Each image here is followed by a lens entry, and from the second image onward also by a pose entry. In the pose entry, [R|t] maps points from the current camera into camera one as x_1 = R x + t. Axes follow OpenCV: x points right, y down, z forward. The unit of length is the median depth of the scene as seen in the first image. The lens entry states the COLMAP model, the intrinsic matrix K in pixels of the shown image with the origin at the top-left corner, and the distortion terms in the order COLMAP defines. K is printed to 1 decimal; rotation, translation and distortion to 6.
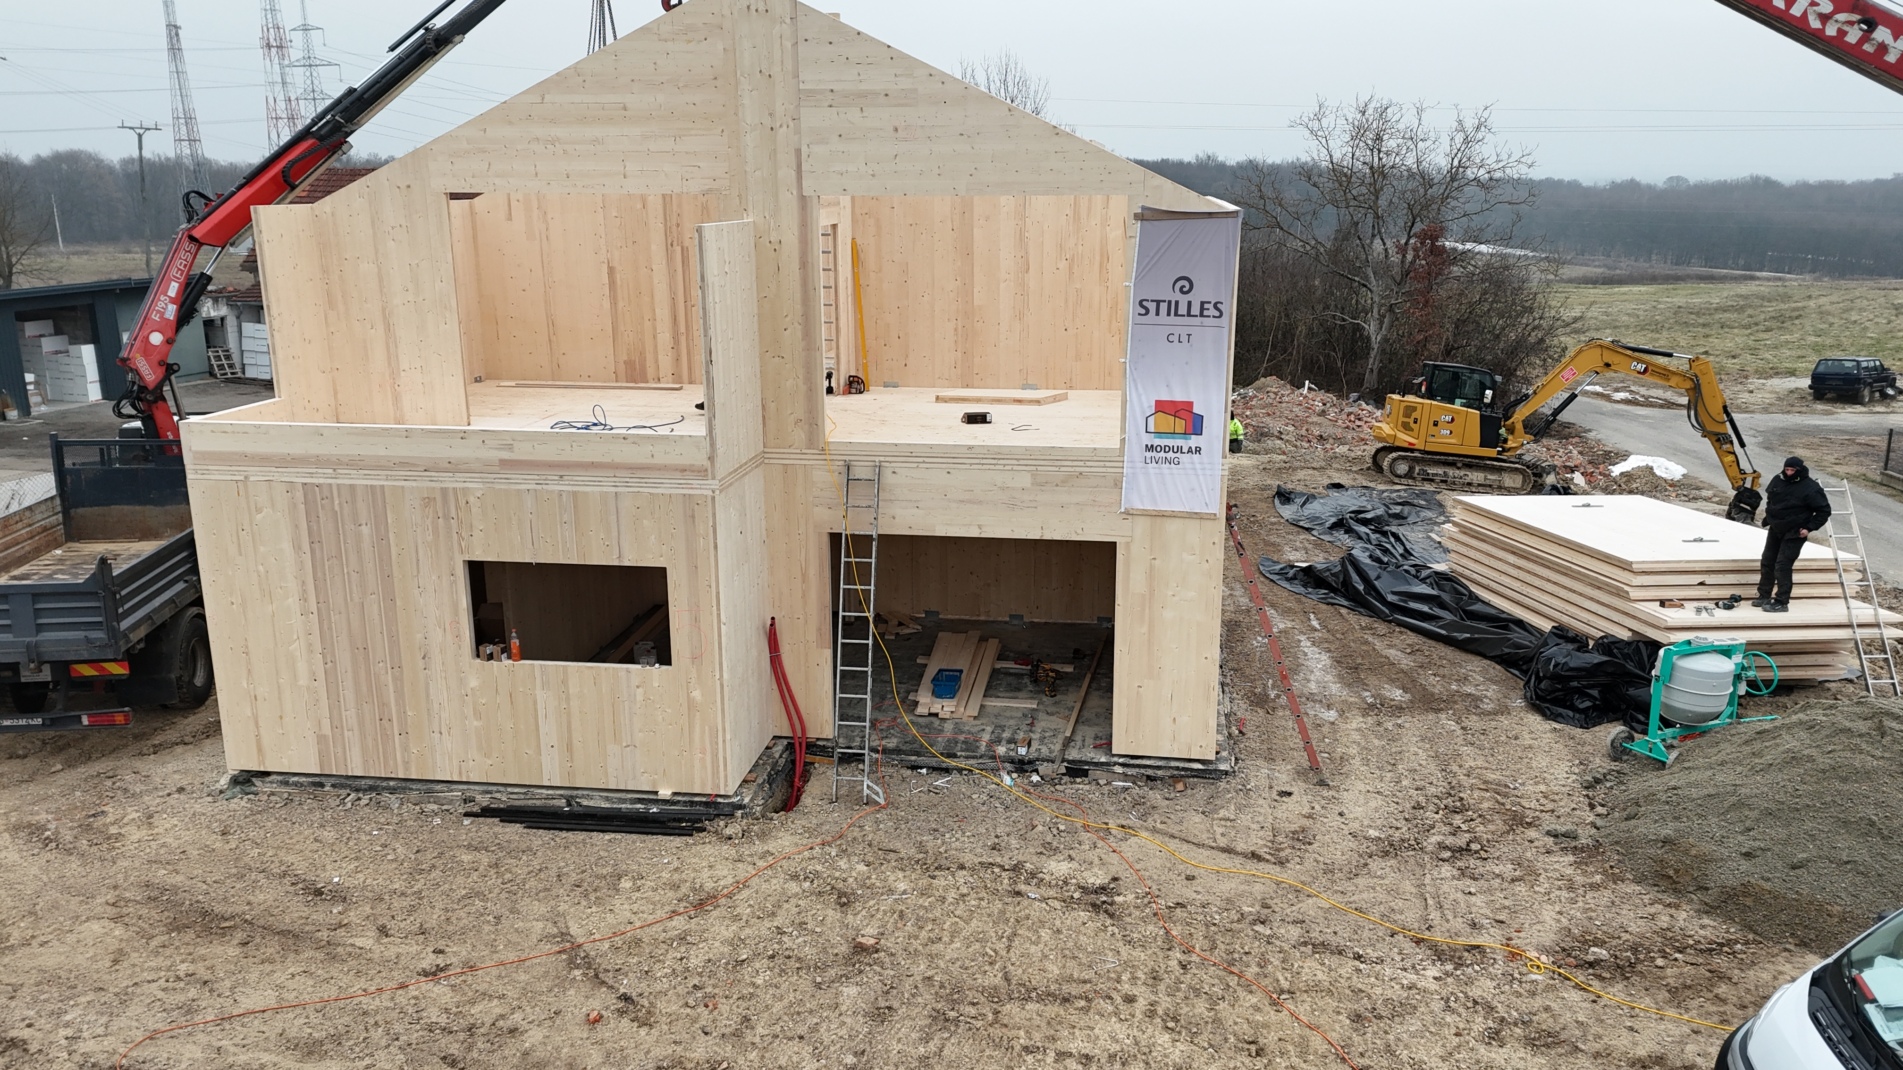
lens RADIAL K [[1362.5, 0, 950.4], [0, 1362.5, 586.6], [0, 0, 1]] dist [0.079952, -0.065536]
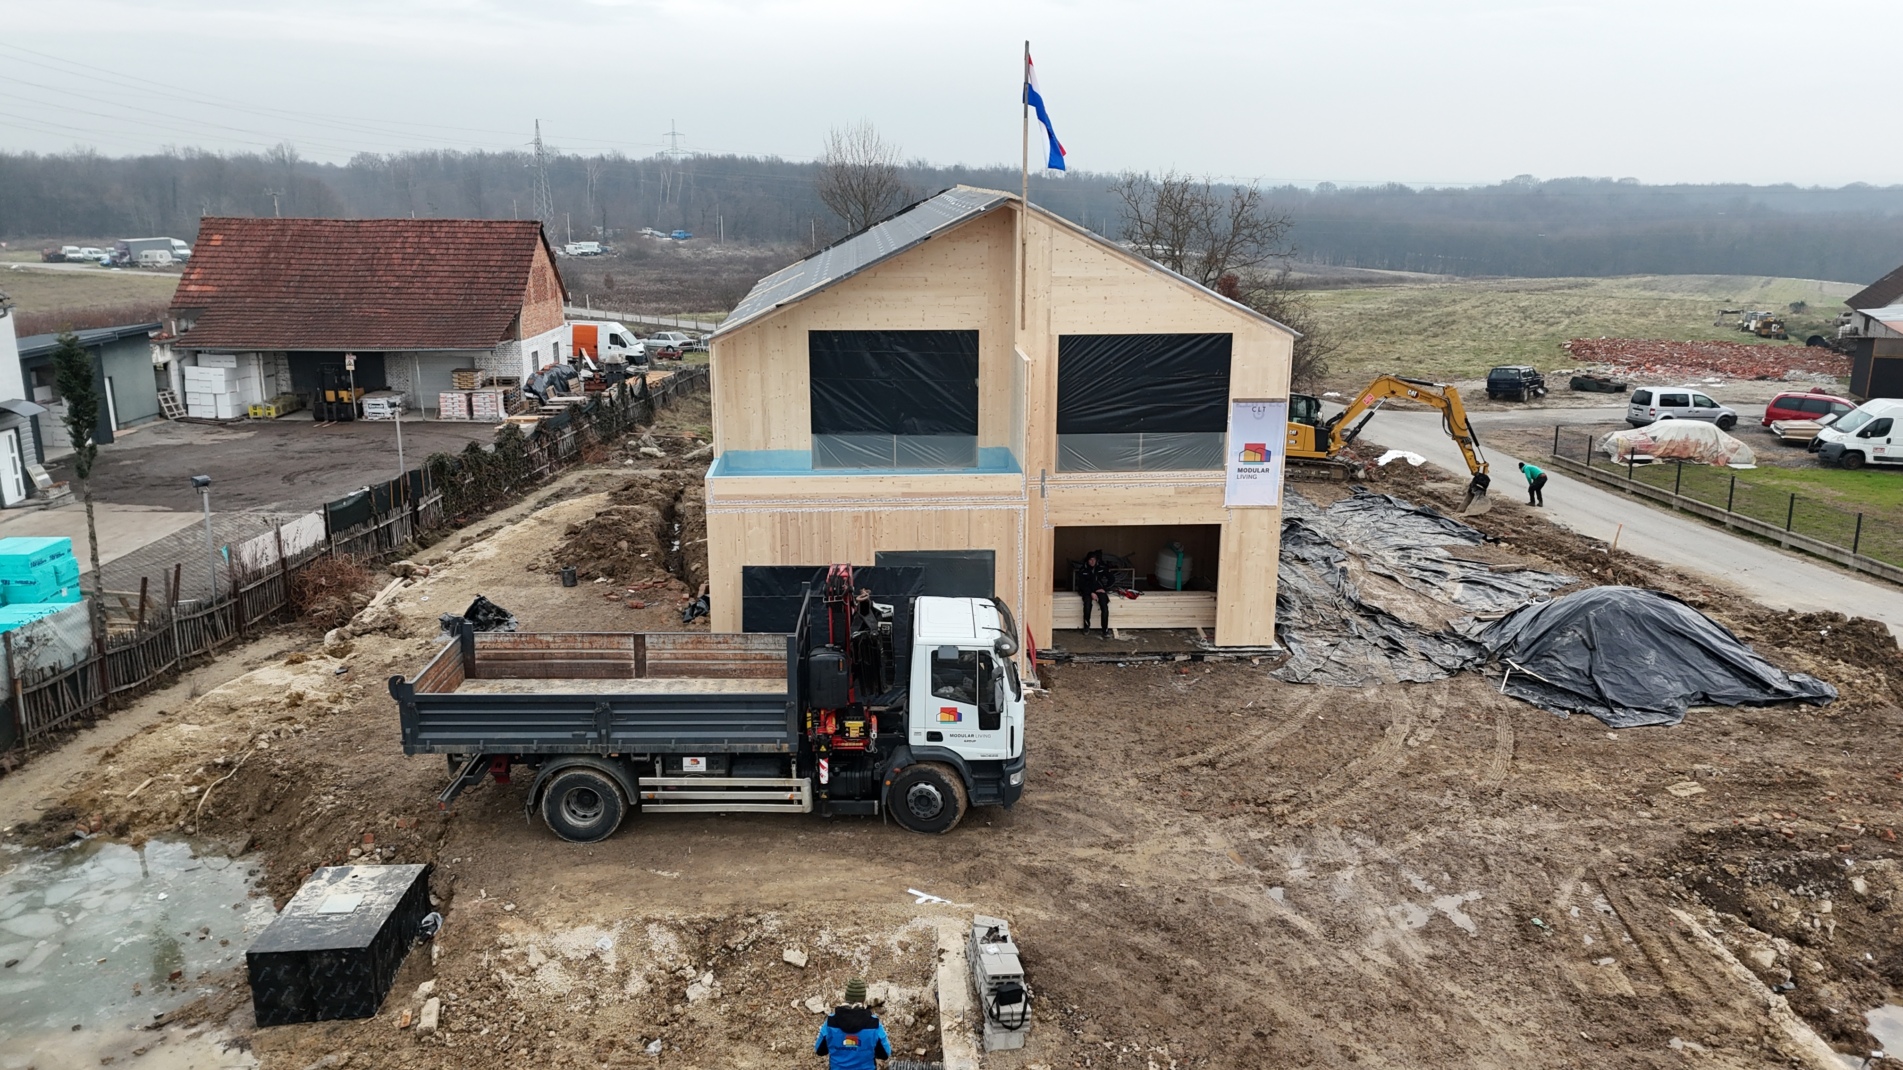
lens RADIAL K [[1362.5, 0, 950.4], [0, 1362.5, 586.6], [0, 0, 1]] dist [0.079952, -0.065536]
pose [[0.977699, -0.054935, 0.202699, -0.159934], [0.054408, 0.998485, 0.008173, 0.004060], [-0.202841, 0.003038, 0.979207, -0.180769]]
